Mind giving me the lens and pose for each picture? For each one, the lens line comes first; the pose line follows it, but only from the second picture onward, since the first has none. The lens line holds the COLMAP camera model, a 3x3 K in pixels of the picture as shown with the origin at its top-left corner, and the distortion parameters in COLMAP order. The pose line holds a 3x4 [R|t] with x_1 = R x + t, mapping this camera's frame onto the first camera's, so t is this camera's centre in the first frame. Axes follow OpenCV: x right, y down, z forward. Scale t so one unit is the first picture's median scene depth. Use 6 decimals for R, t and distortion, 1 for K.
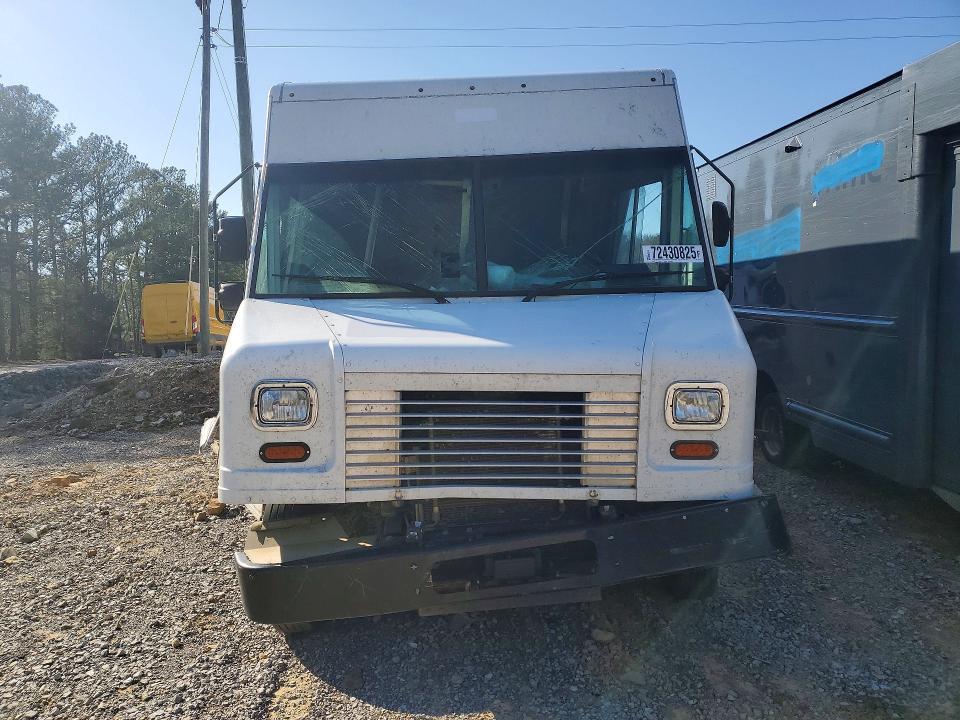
lens RADIAL K [[743.1, 0, 475.4], [0, 743.1, 357.5], [0, 0, 1]] dist [0.054275, -0.001829]
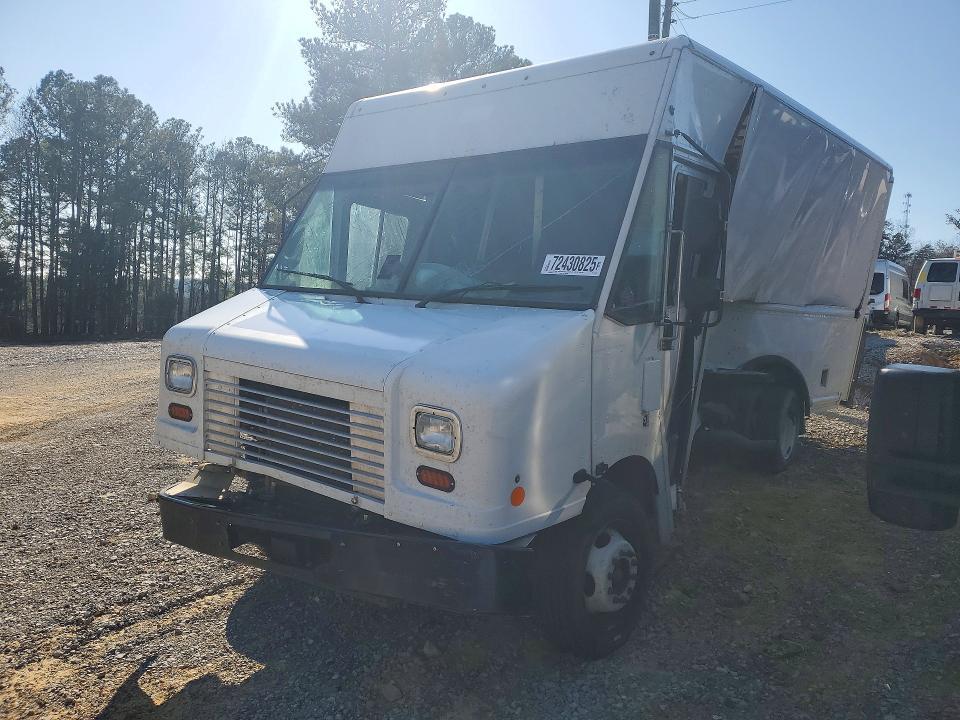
lens RADIAL K [[743.1, 0, 475.5], [0, 743.1, 363.3], [0, 0, 1]] dist [0.054275, -0.001829]
pose [[0.780757, 0.118389, -0.613516, 0.895450], [-0.088679, 0.992942, 0.078754, -0.101052], [0.618510, -0.007081, 0.785745, 0.291768]]
